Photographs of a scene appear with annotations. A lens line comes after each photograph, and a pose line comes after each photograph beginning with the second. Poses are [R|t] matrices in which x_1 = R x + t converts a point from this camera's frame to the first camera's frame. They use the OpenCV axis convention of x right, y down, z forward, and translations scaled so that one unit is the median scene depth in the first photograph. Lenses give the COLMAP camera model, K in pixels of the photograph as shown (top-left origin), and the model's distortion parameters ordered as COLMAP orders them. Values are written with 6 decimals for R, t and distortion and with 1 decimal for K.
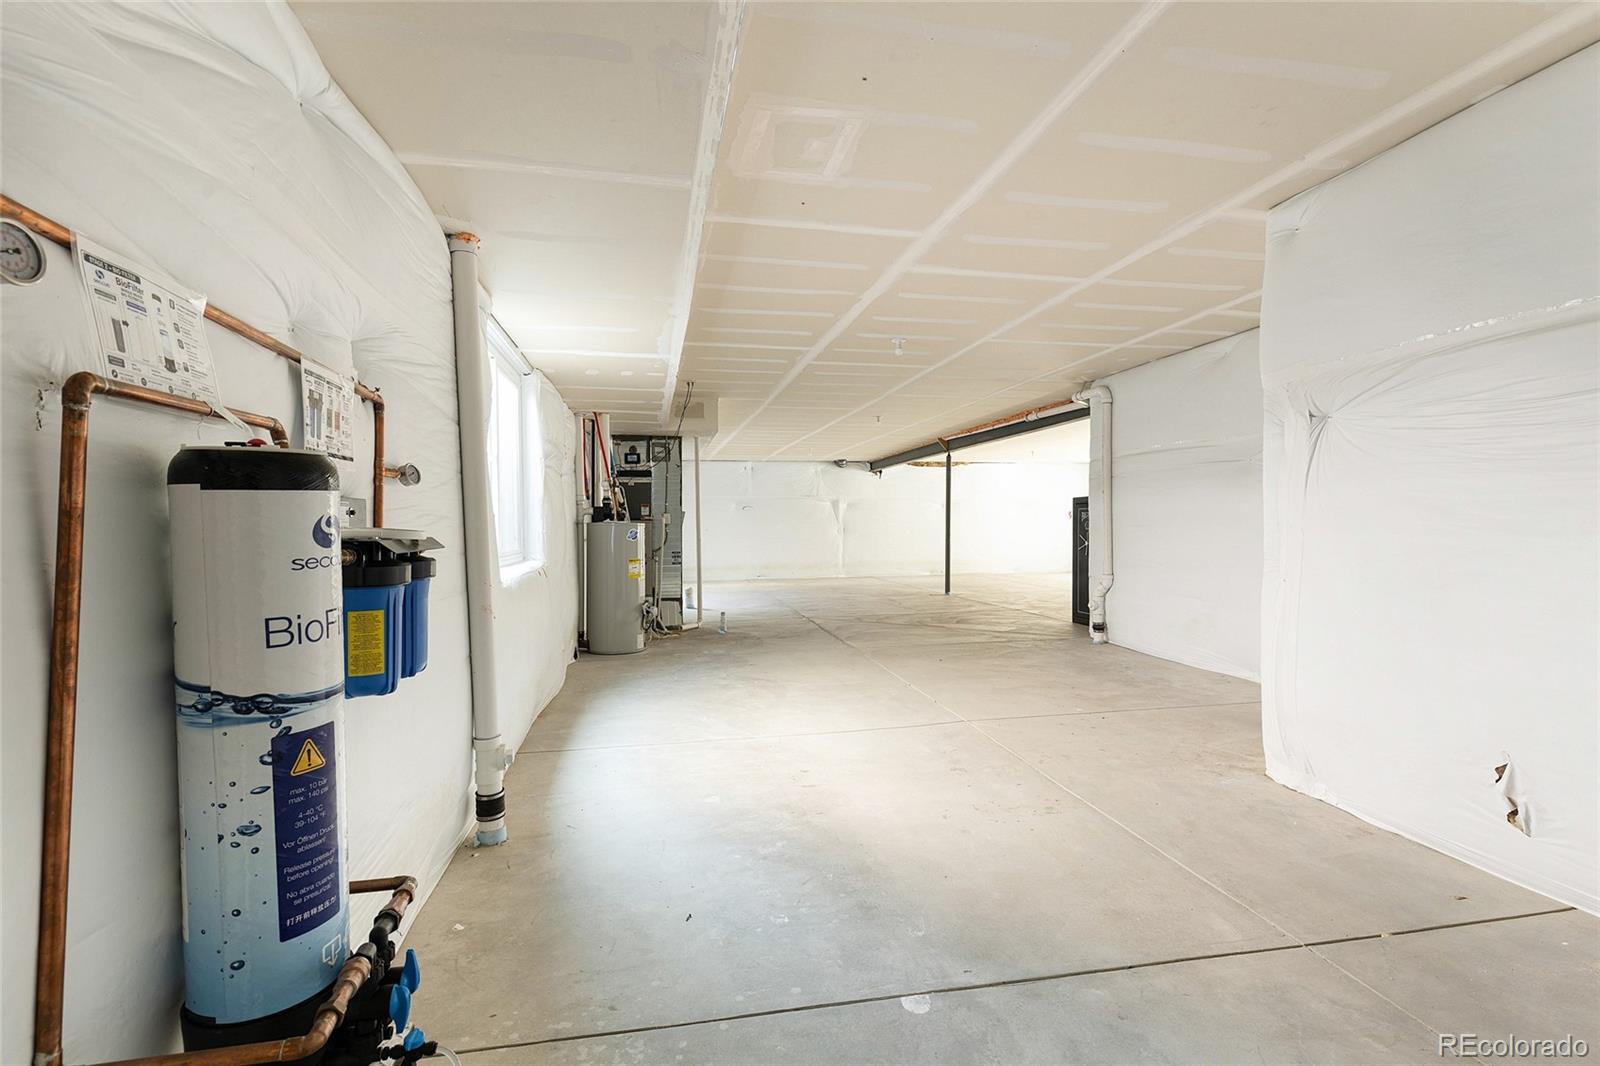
lens RADIAL K [[741.3, 0, 809.4], [0, 741.3, 538.9], [0, 0, 1]] dist [0.012634, 0.000053]
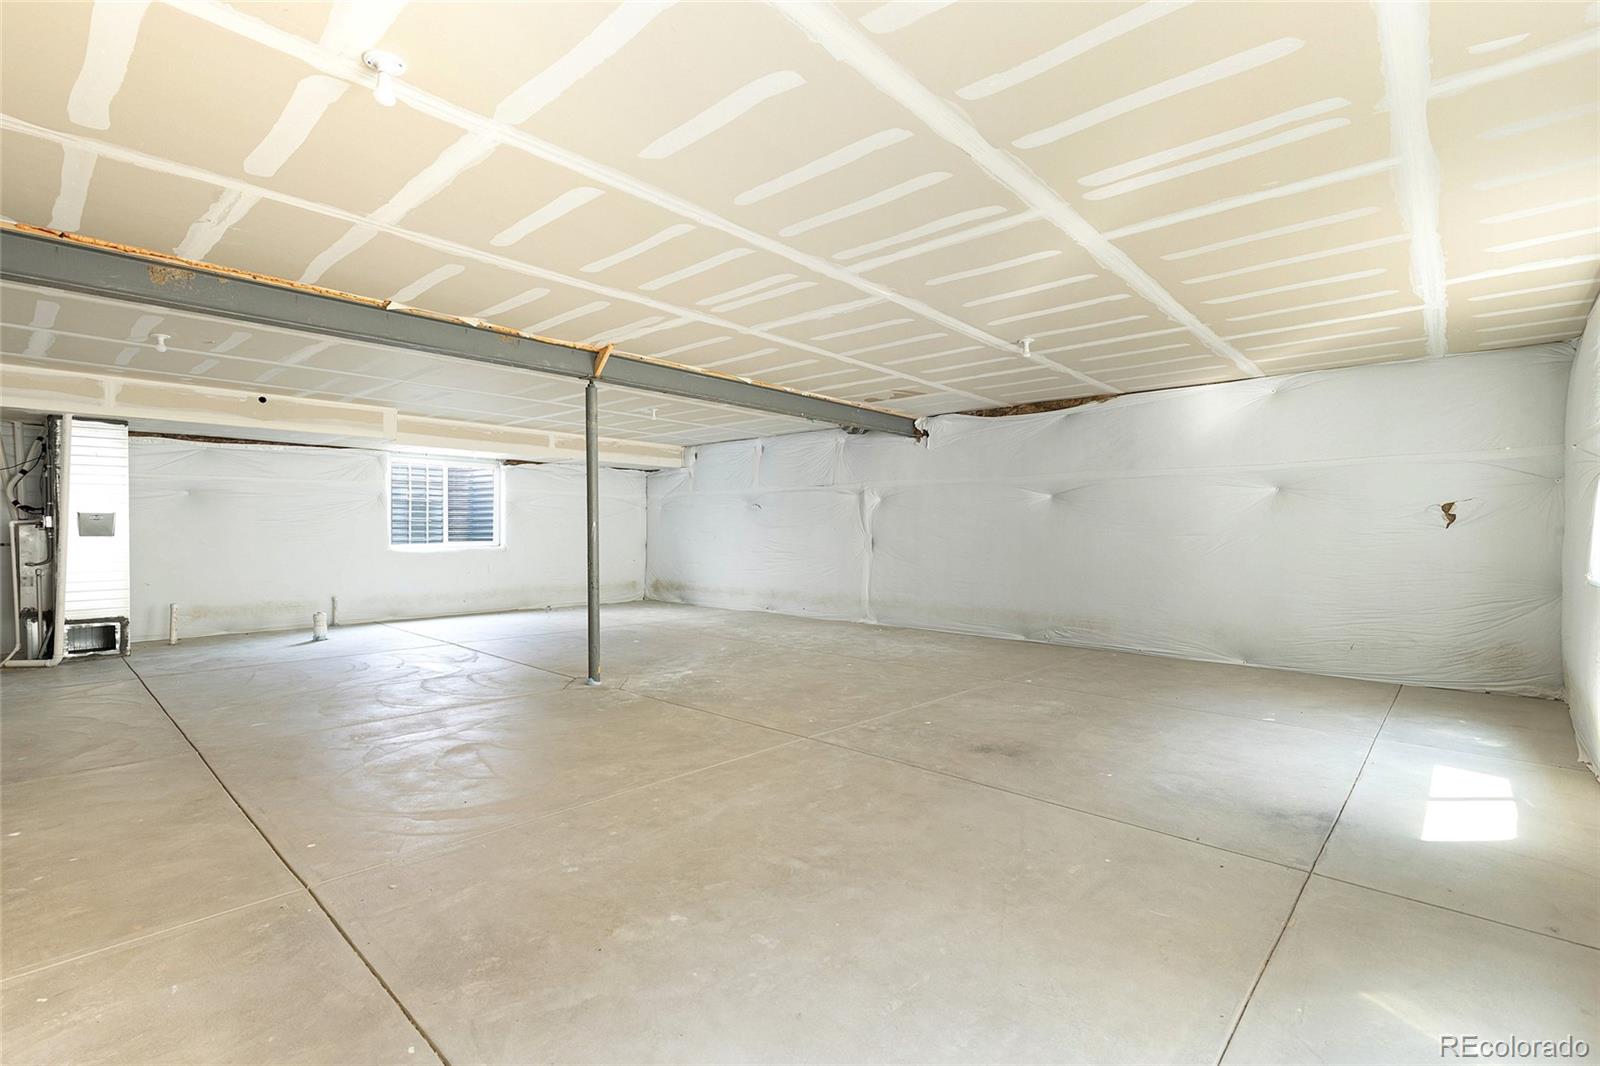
lens RADIAL K [[729.3, 0, 800.0], [0, 729.3, 533.0], [0, 0, 1]] dist [0.009656, -0.000077]
pose [[0.576573, 0.013030, -0.816941, 1.322617], [-0.022410, 0.999749, 0.000130, -0.048136], [0.816738, 0.018233, 0.576721, 1.751434]]
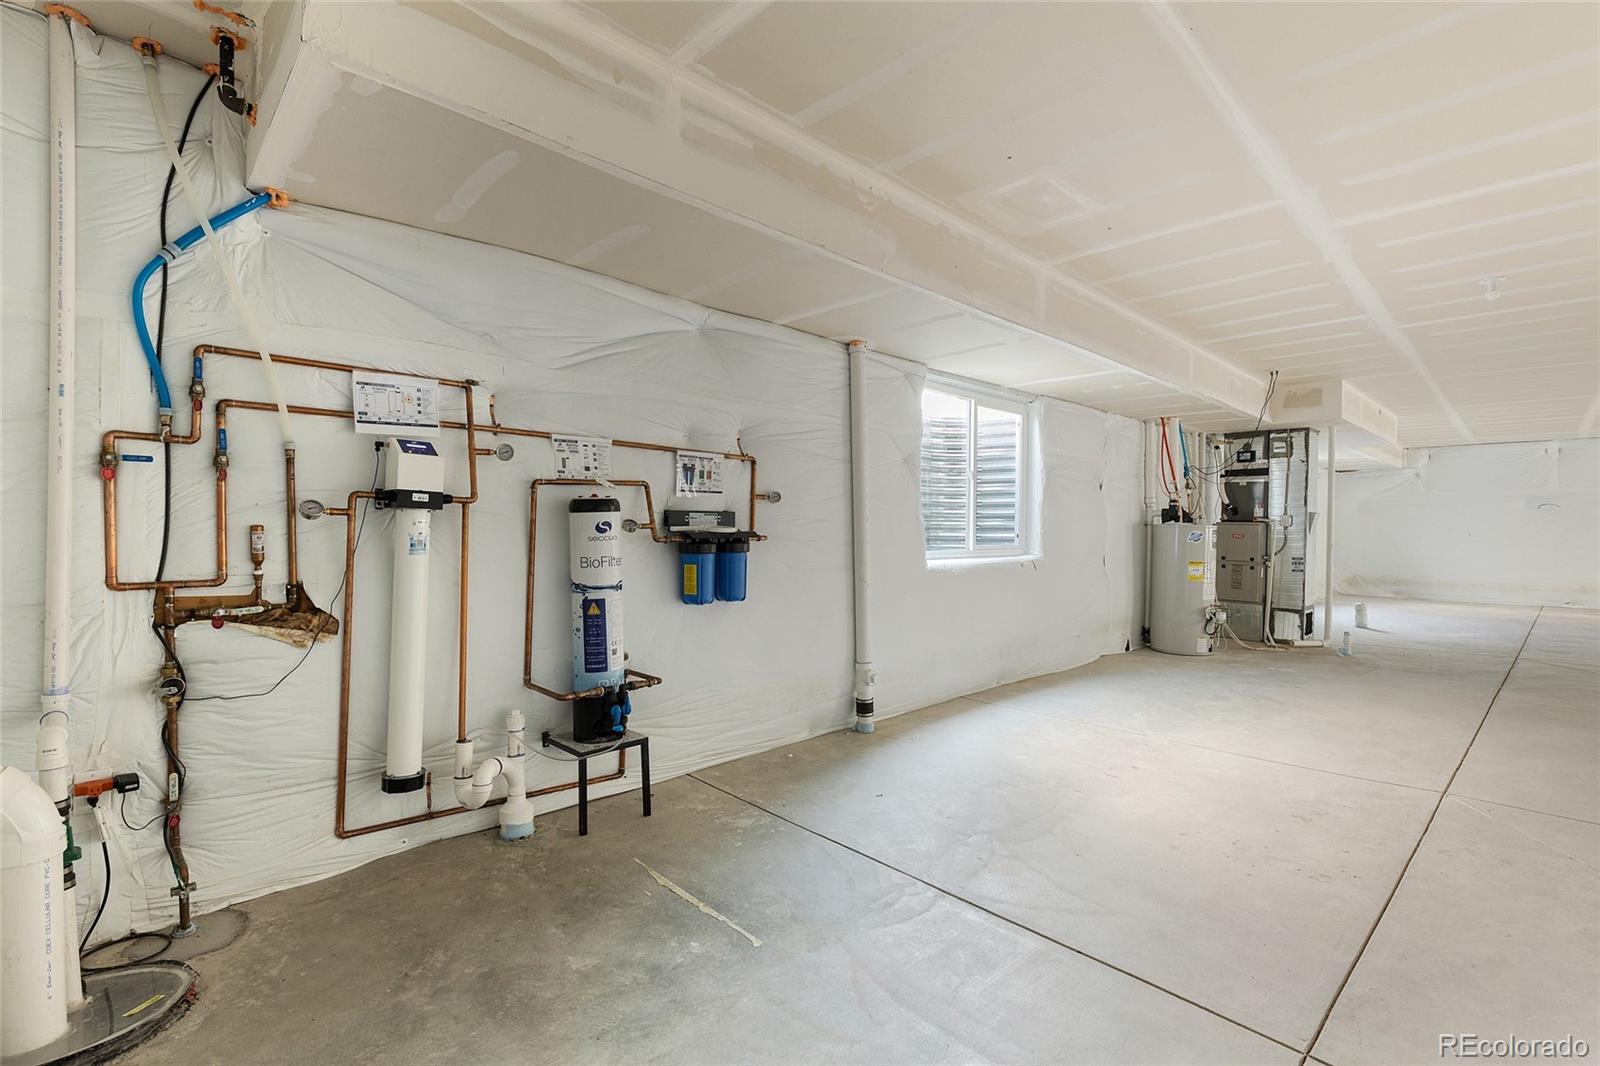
lens RADIAL K [[741.3, 0, 809.4], [0, 741.3, 538.9], [0, 0, 1]] dist [0.012634, 0.000053]
pose [[0.538709, 0.026317, -0.842081, 0.387536], [-0.025768, 0.999559, 0.014754, -0.005121], [0.842098, 0.013751, 0.539149, 0.036023]]
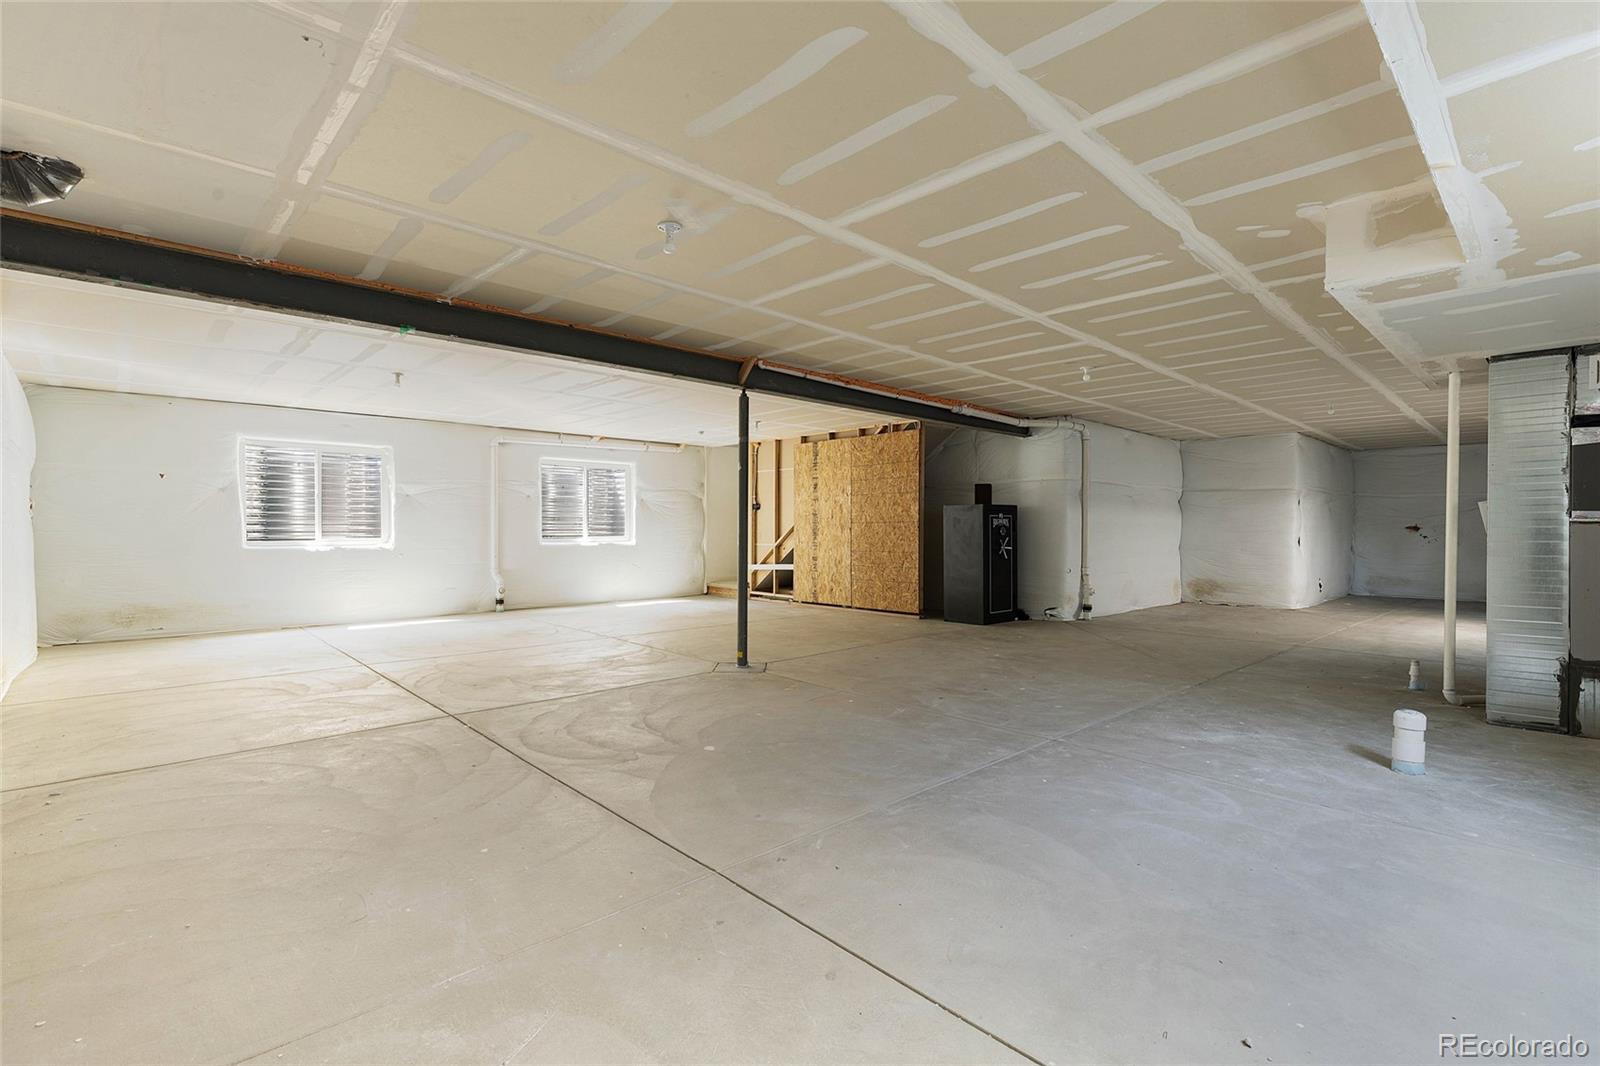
lens RADIAL K [[729.3, 0, 800.0], [0, 729.3, 533.0], [0, 0, 1]] dist [0.009656, -0.000077]
pose [[-0.517767, 0.001976, 0.855519, -0.538557], [0.018118, 0.999798, 0.008656, -0.042664], [-0.855330, 0.019983, -0.517698, 2.540936]]
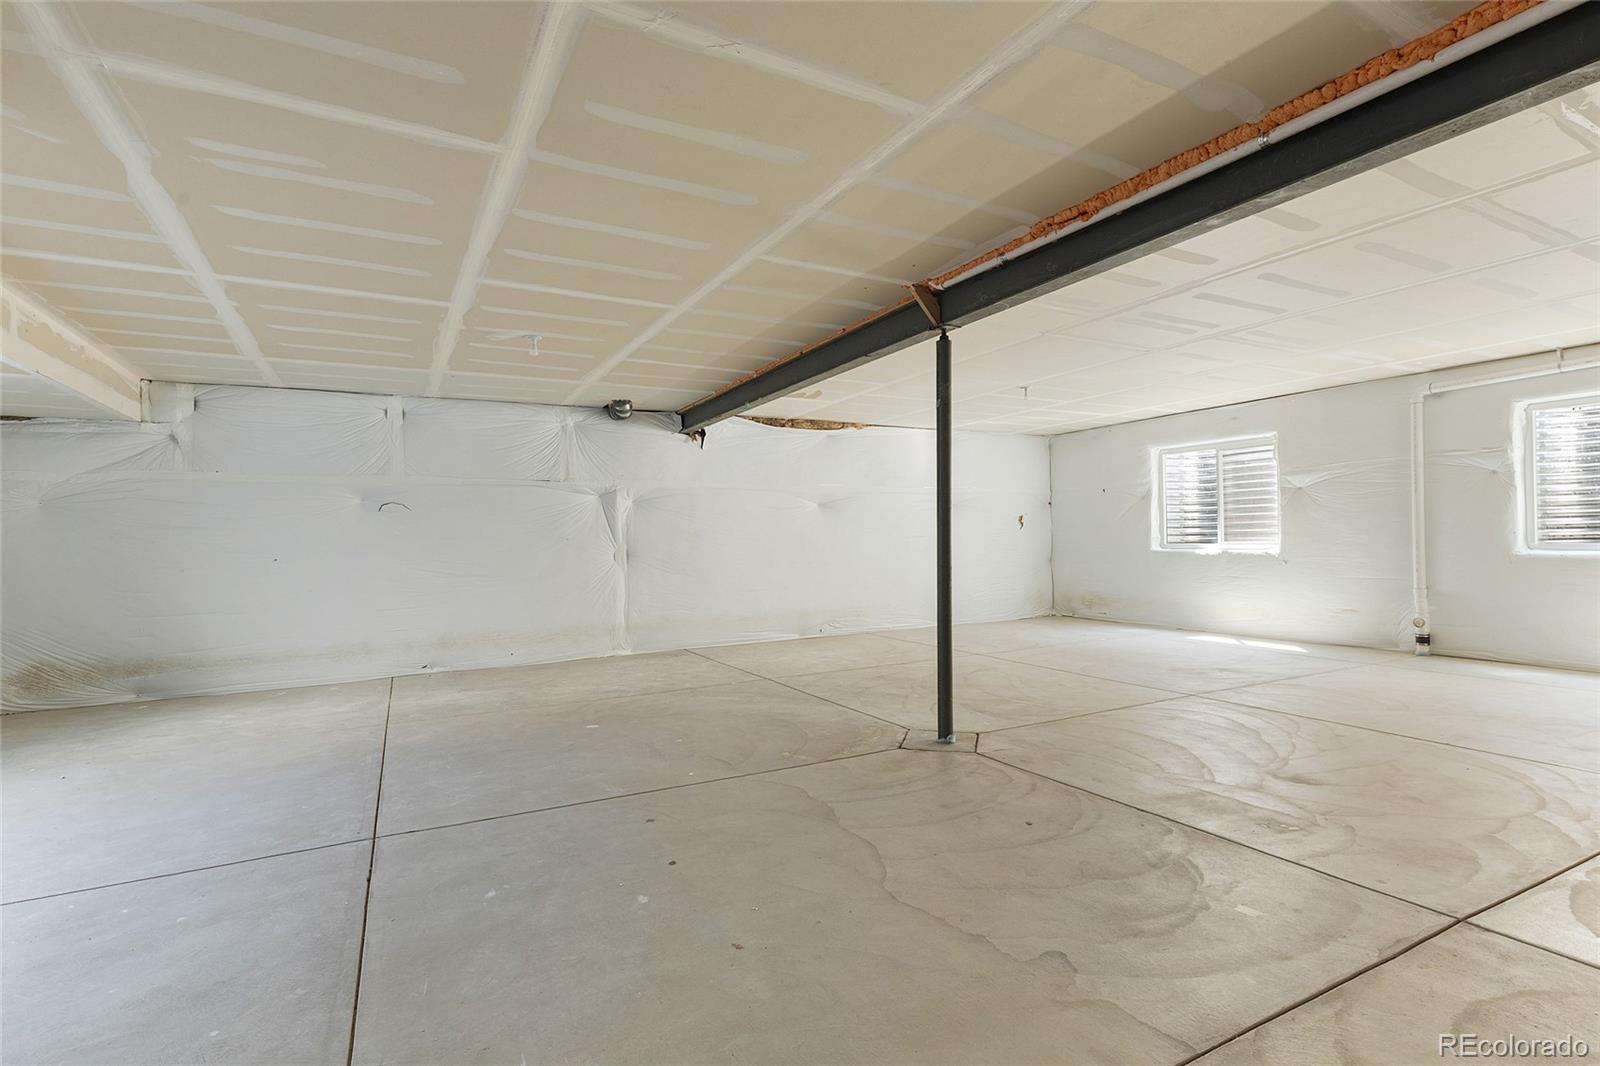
lens RADIAL K [[759.3, 0, 805.1], [0, 759.3, 539.6], [0, 0, 1]] dist [0.000179, 0.000233]
pose [[0.960653, -0.012351, 0.277475, 0.060322], [0.017345, 0.999729, -0.015552, -0.031190], [-0.277208, 0.019753, 0.960607, 1.414676]]
